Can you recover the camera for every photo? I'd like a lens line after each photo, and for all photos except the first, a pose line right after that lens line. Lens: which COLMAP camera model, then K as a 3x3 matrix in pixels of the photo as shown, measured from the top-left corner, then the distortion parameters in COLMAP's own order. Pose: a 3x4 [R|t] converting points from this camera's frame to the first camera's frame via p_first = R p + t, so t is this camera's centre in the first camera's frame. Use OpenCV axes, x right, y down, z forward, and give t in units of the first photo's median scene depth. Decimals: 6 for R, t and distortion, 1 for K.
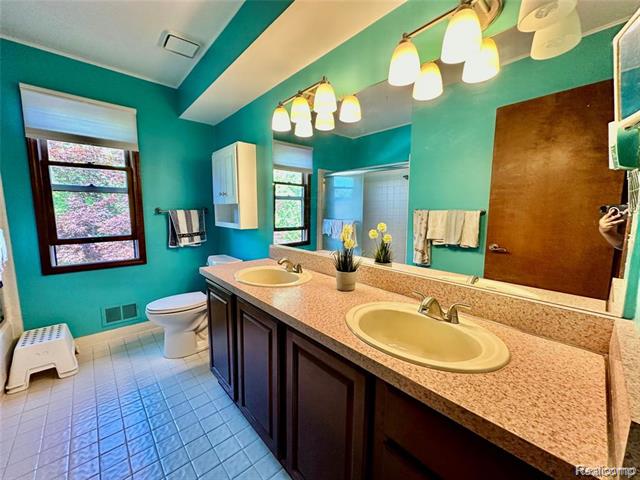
lens RADIAL K [[255.8, 0, 324.2], [0, 255.8, 240.4], [0, 0, 1]] dist [-0.001937, 0.001229]
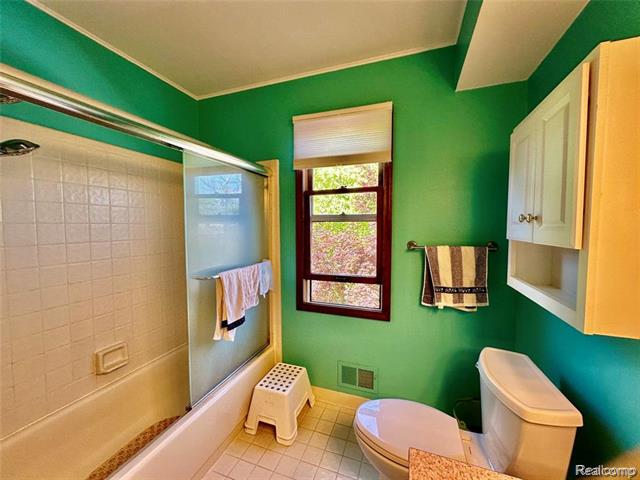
lens RADIAL K [[255.8, 0, 316.8], [0, 255.8, 240.3], [0, 0, 1]] dist [-0.001937, 0.001229]
pose [[0.457953, 0.037601, -0.888181, -0.186614], [-0.106913, 0.994183, -0.013036, -0.099469], [0.882524, 0.100928, 0.459309, 0.504225]]
